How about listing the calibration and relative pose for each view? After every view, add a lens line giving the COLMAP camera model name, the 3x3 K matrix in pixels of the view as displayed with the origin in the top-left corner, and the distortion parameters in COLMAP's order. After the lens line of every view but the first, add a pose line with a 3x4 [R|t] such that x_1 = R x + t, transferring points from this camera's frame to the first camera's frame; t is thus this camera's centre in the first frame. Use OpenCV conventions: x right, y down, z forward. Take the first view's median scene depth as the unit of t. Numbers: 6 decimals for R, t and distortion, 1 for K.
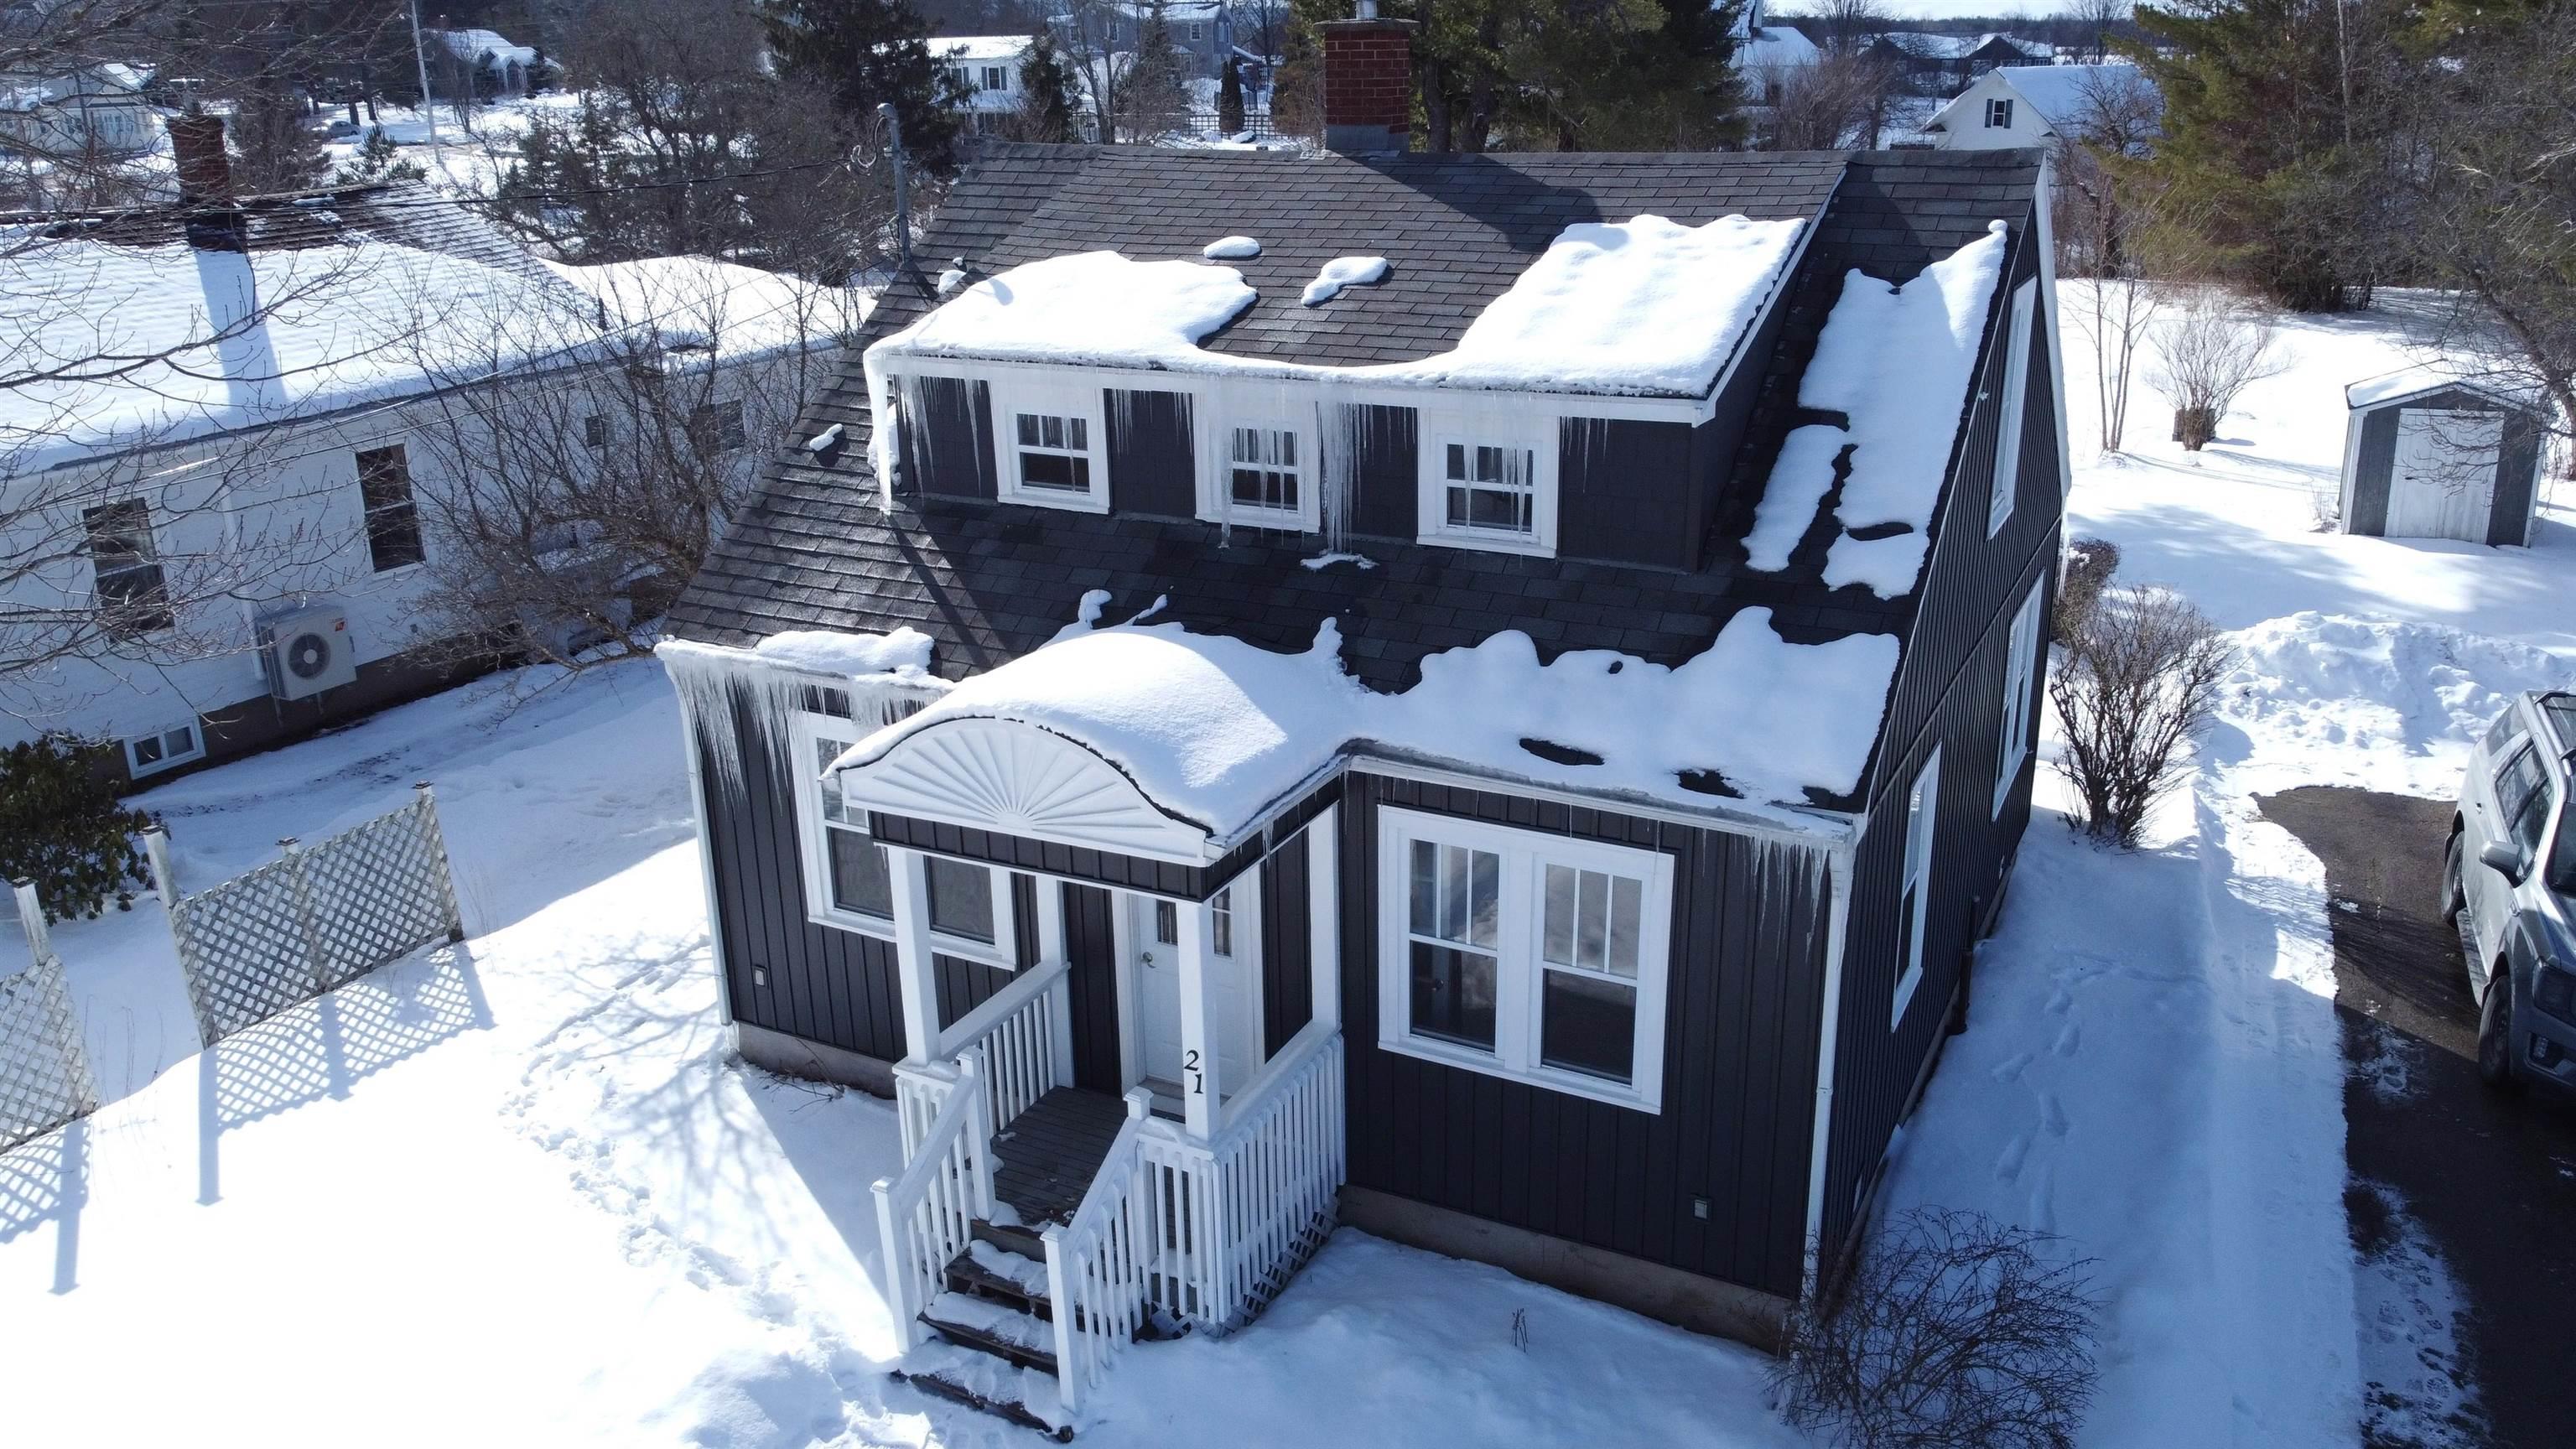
lens RADIAL K [[1948.2, 0, 1288.0], [0, 1948.2, 724.5], [0, 0, 1]] dist [-0.000764, -0.004089]
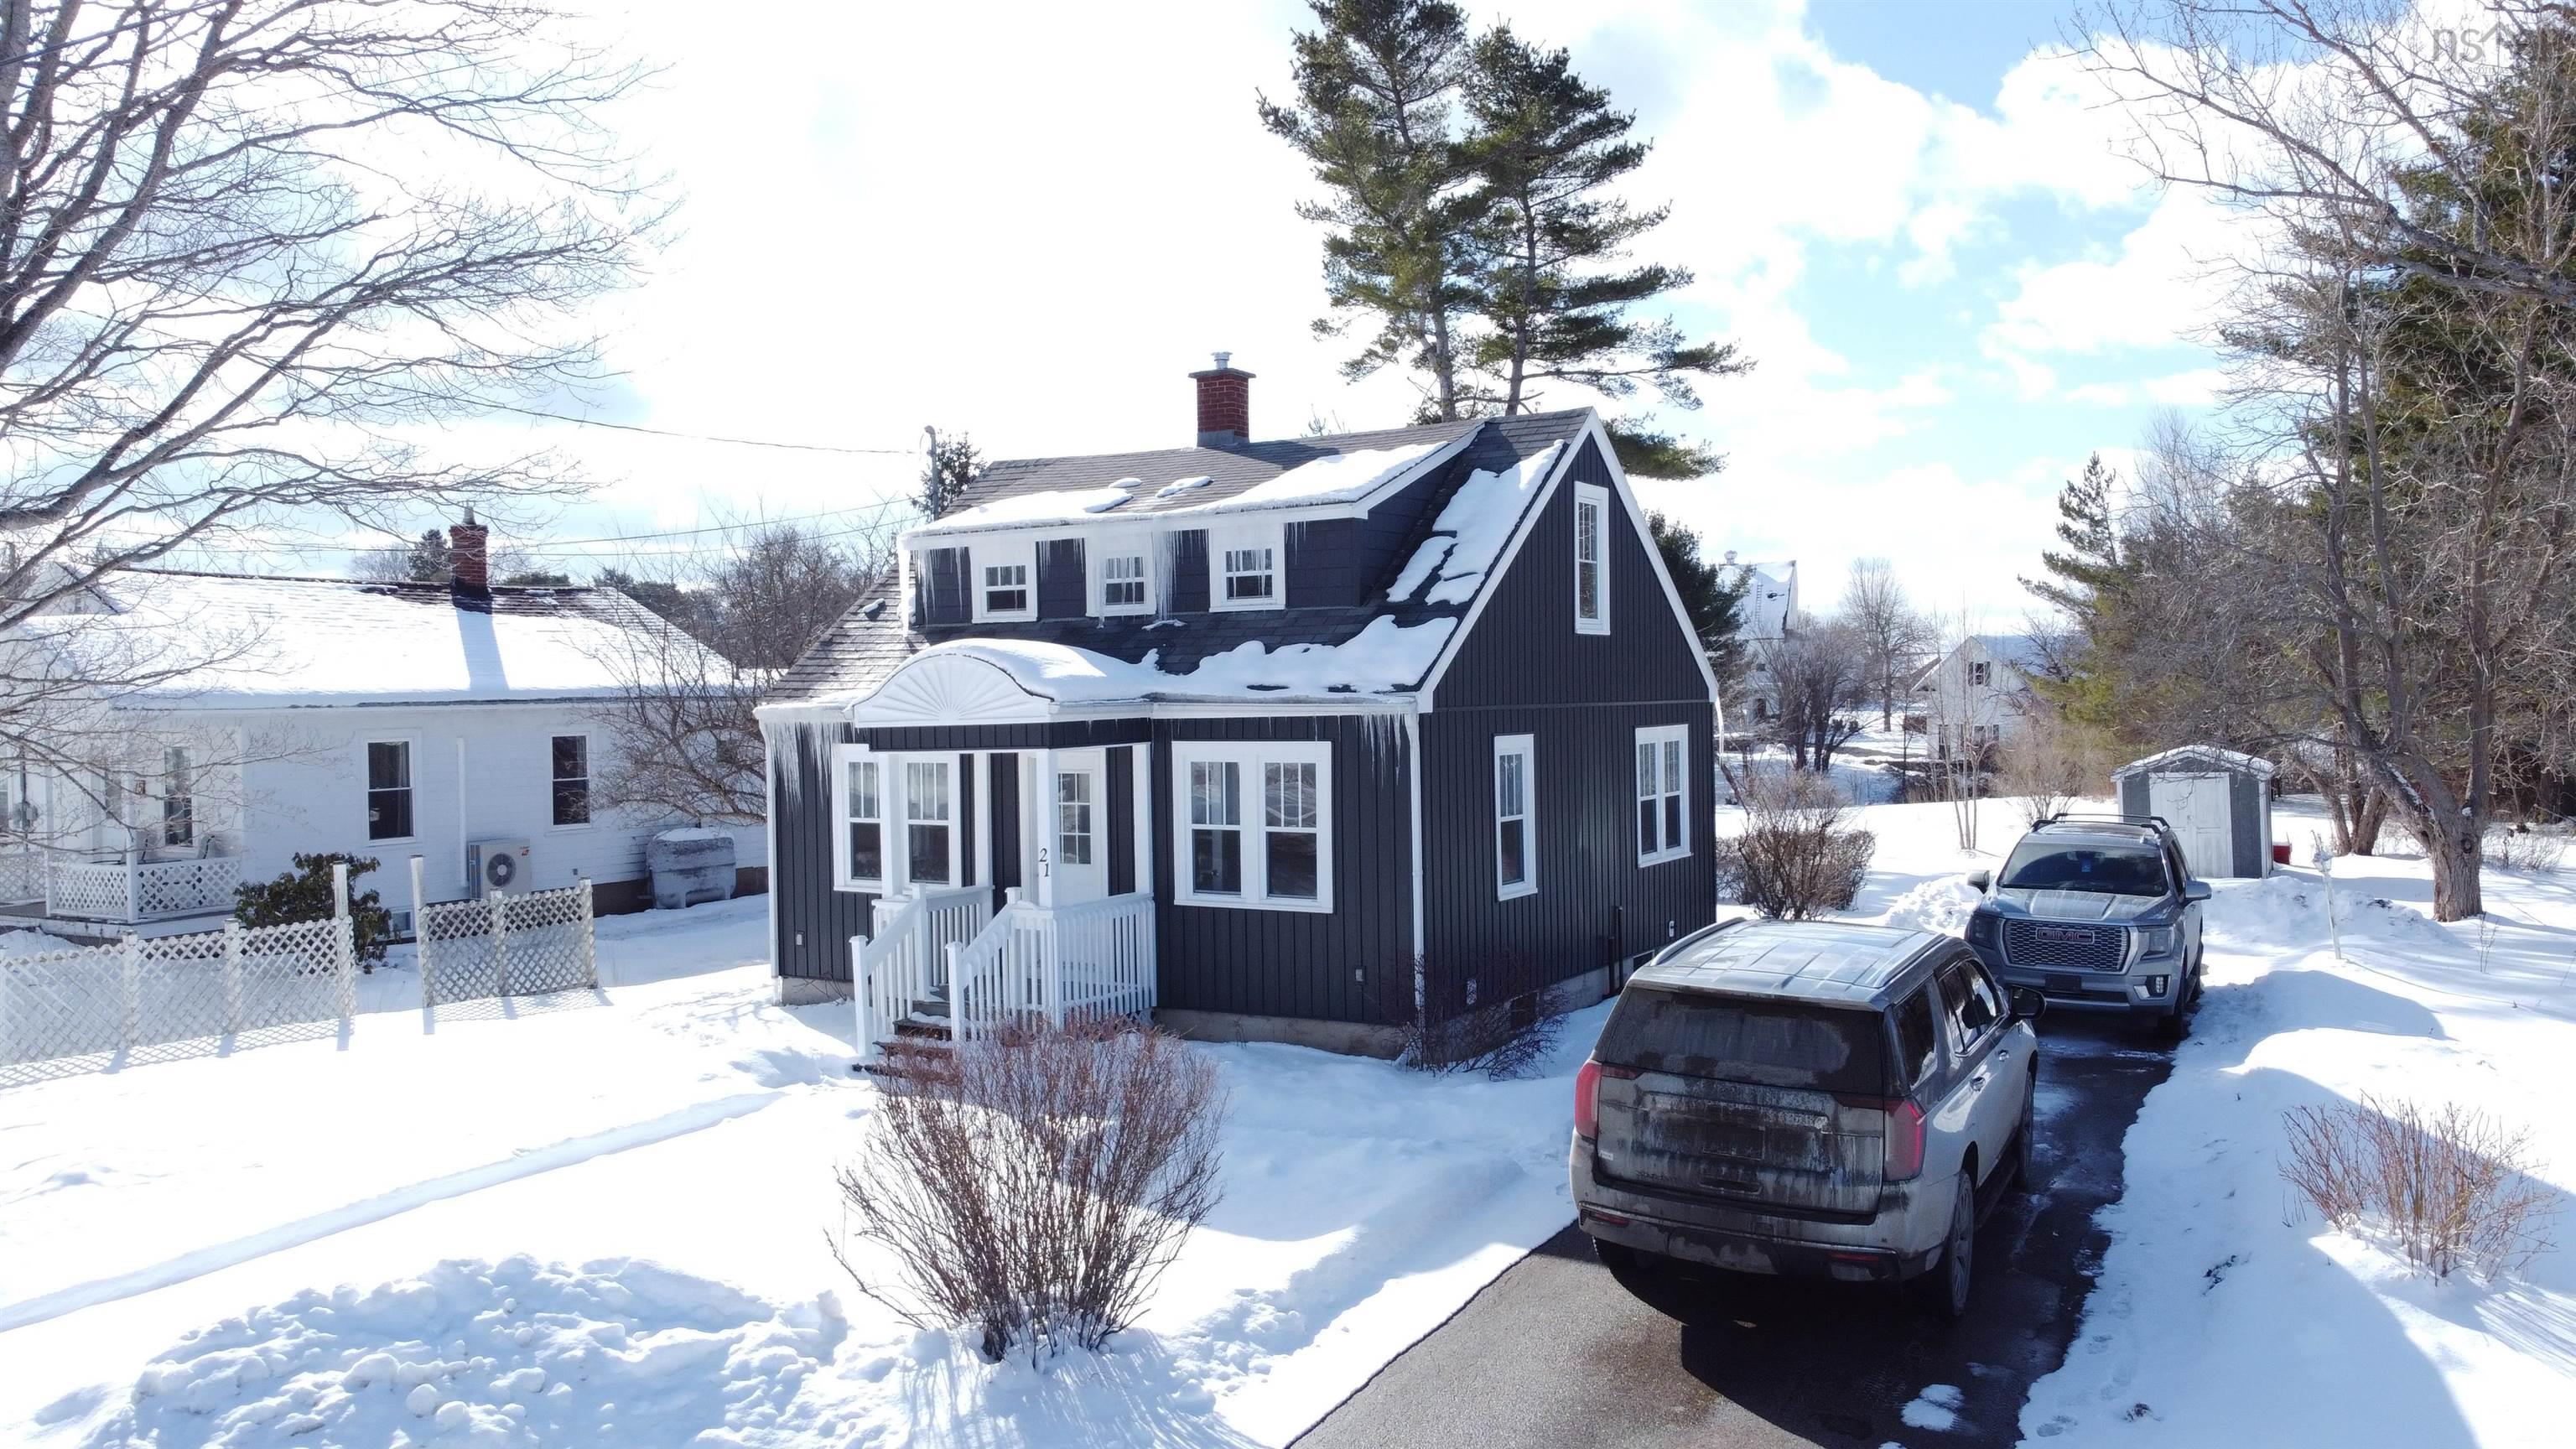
lens RADIAL K [[1948.2, 0, 1288.0], [0, 1948.2, 724.5], [0, 0, 1]] dist [-0.000764, -0.004089]
pose [[0.998605, 0.002727, -0.052725, 0.205886], [-0.018874, 0.951109, -0.308280, 0.475795], [0.049307, 0.308845, 0.949834, -0.516213]]
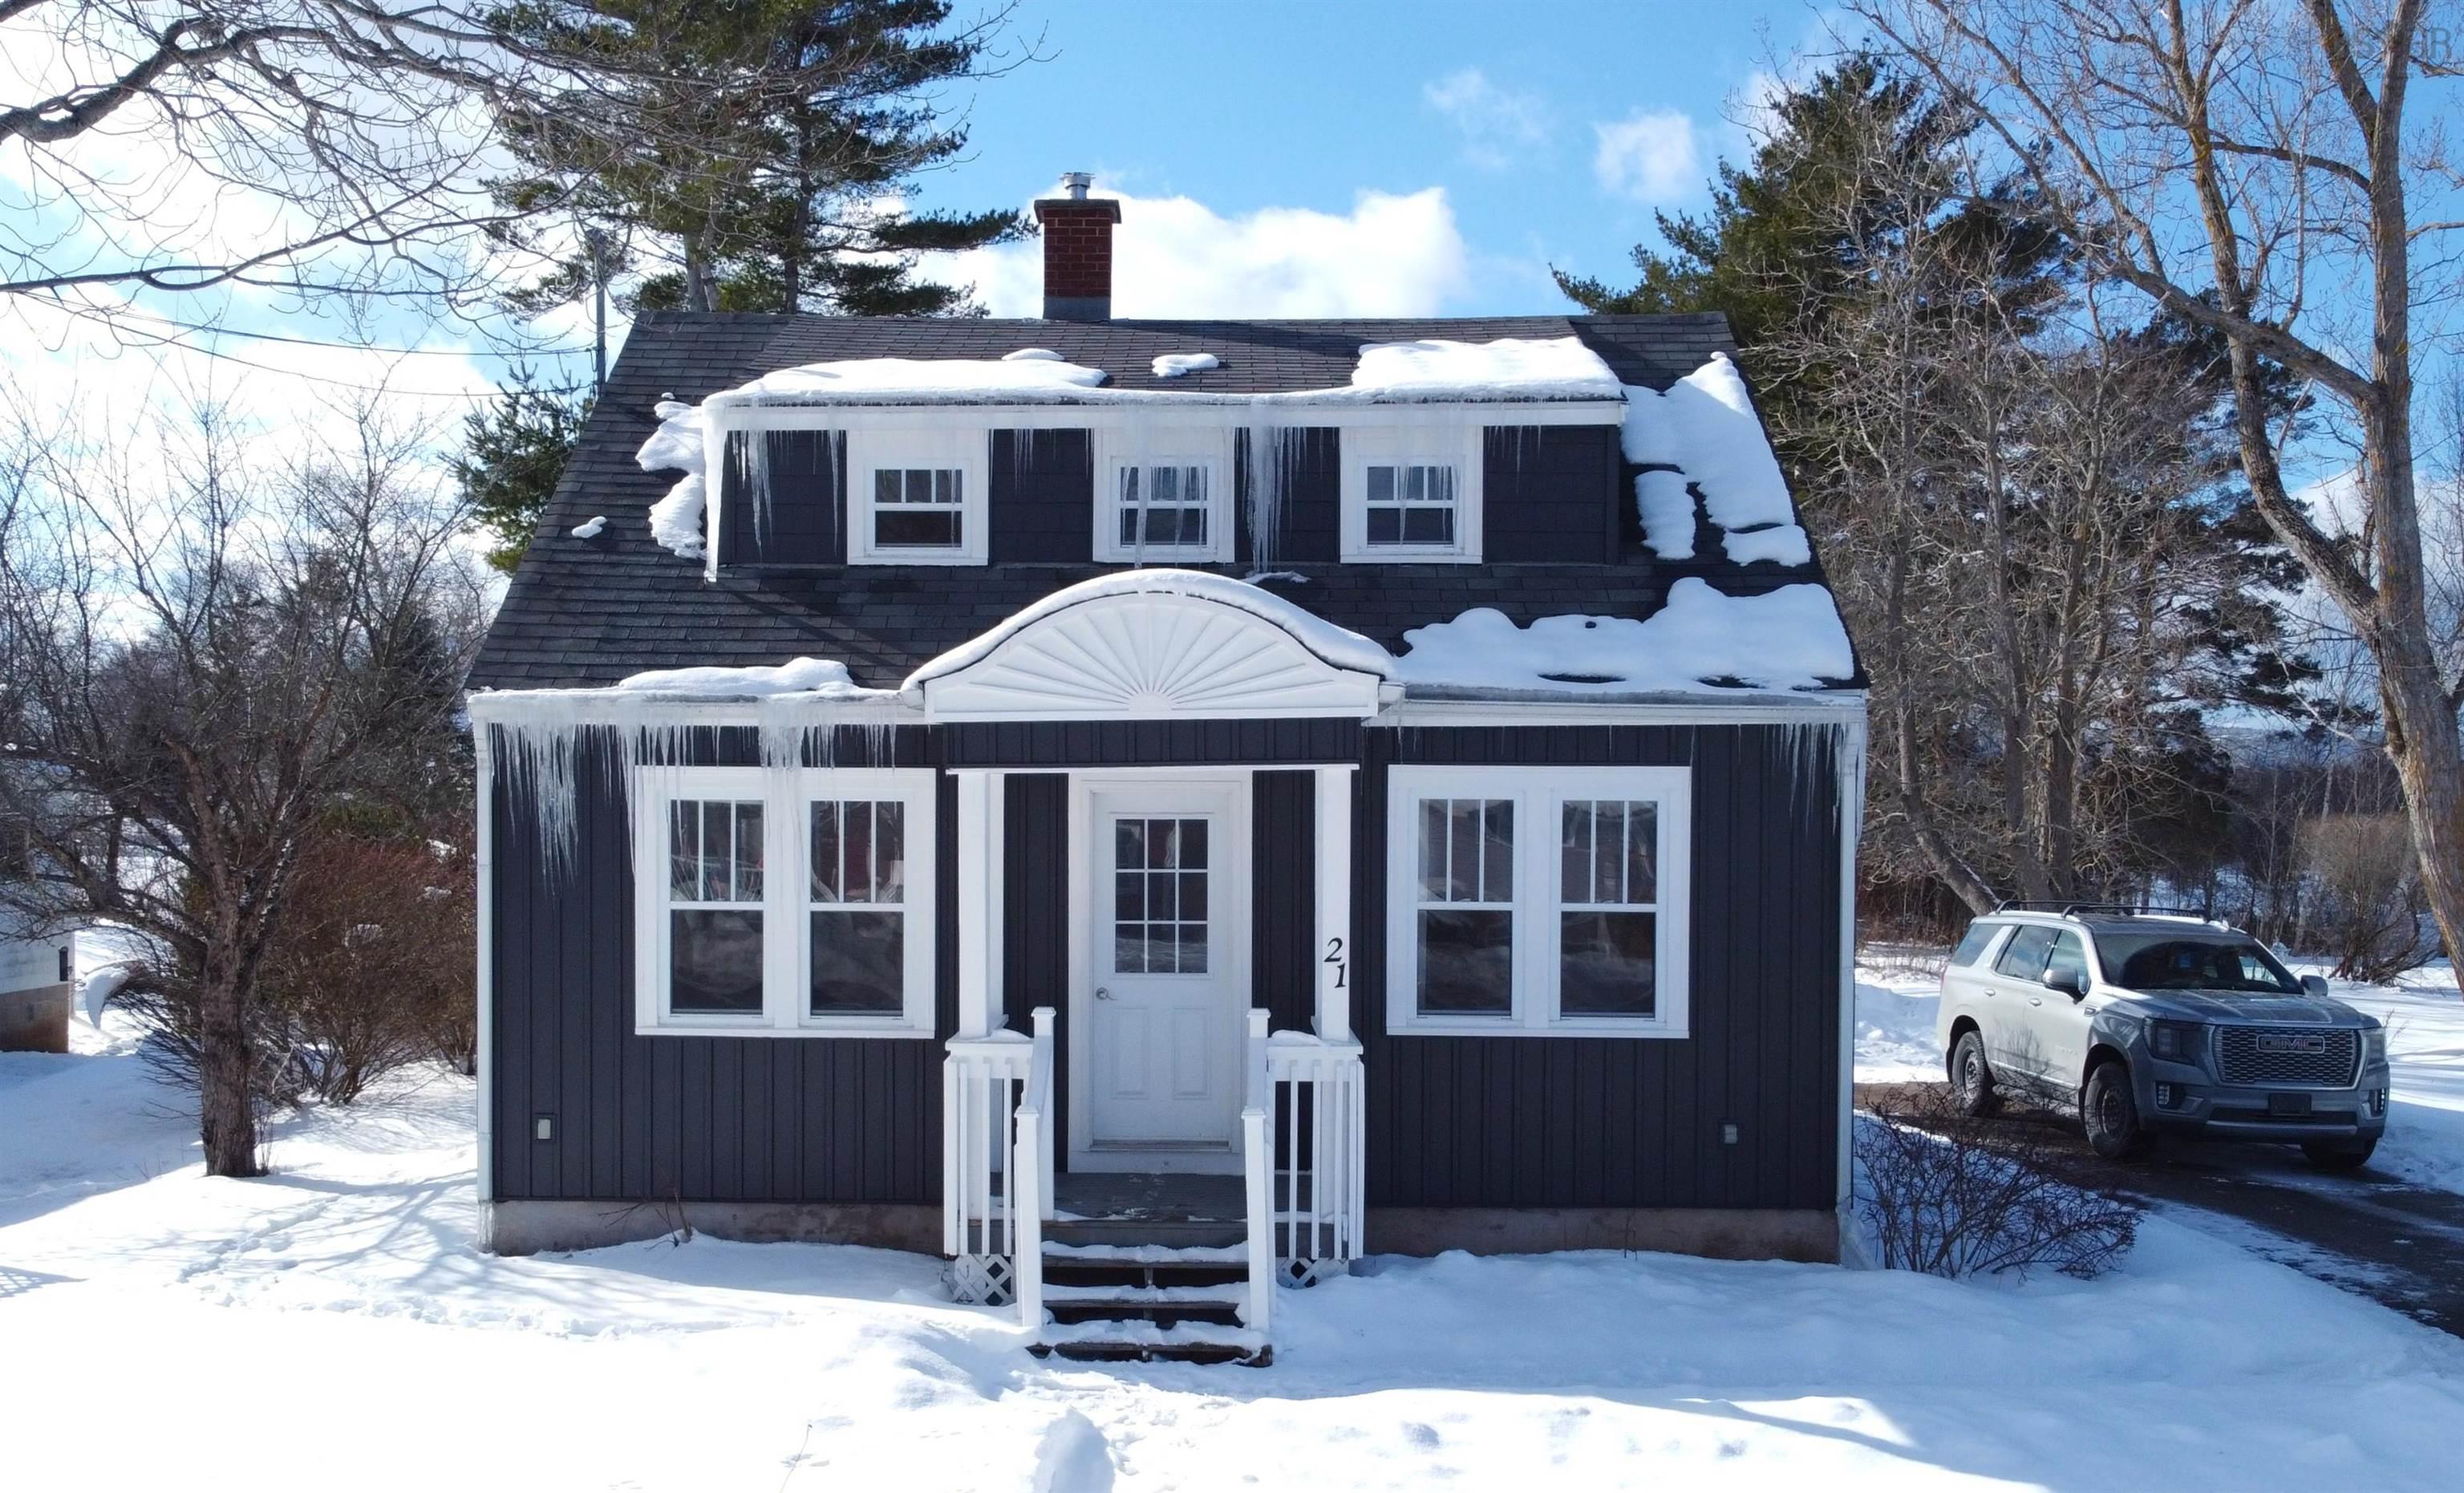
lens RADIAL K [[2378.5, 0, 1164.2], [0, 2378.5, 839.3], [0, 0, 1]] dist [-0.007884, -0.000545]
pose [[0.897898, 0.015262, 0.439939, -0.528454], [0.123213, 0.950739, -0.284455, 0.364687], [-0.422608, 0.309618, 0.851786, 0.009546]]
